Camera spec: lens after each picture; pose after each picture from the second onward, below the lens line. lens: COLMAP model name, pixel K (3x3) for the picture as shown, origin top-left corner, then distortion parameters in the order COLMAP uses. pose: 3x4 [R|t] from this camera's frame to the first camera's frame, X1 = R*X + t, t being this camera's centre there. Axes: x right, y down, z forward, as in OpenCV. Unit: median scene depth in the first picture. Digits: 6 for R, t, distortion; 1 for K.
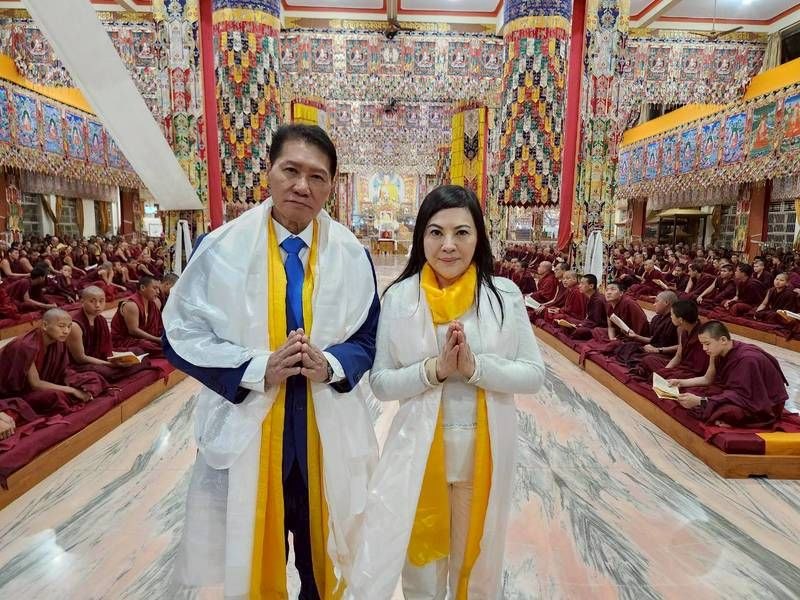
lens RADIAL K [[536.0, 0, 400.1], [0, 536.0, 316.9], [0, 0, 1]] dist [0.016610, -0.008653]
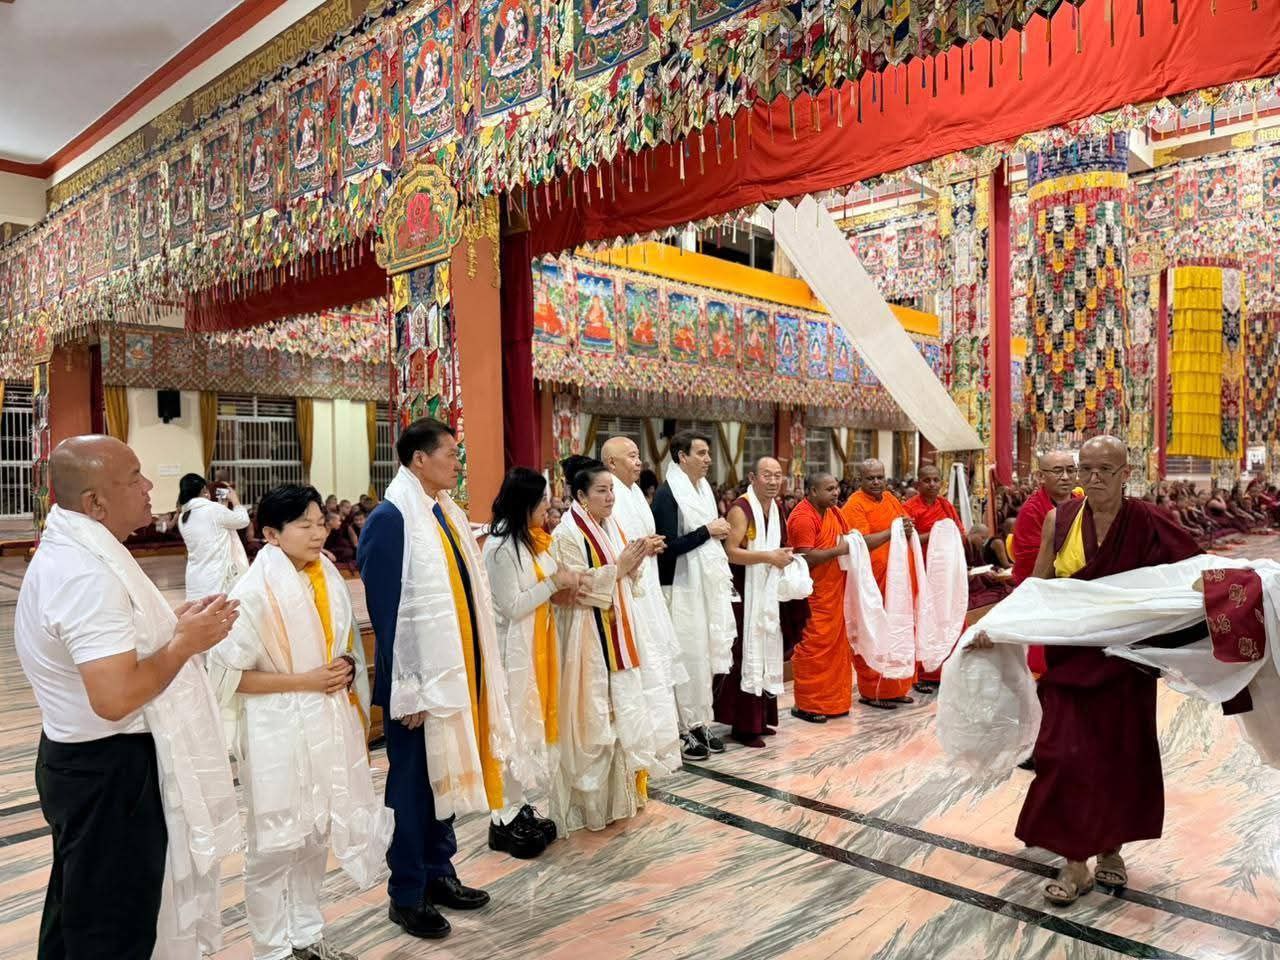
lens RADIAL K [[959.4, 0, 638.8], [0, 959.4, 478.4], [0, 0, 1]] dist [0.045625, 0.005055]
pose [[0.704689, -0.015138, -0.709355, 0.226552], [-0.087270, 0.990332, -0.107830, 0.034096], [0.704129, 0.137892, 0.696555, -0.279338]]
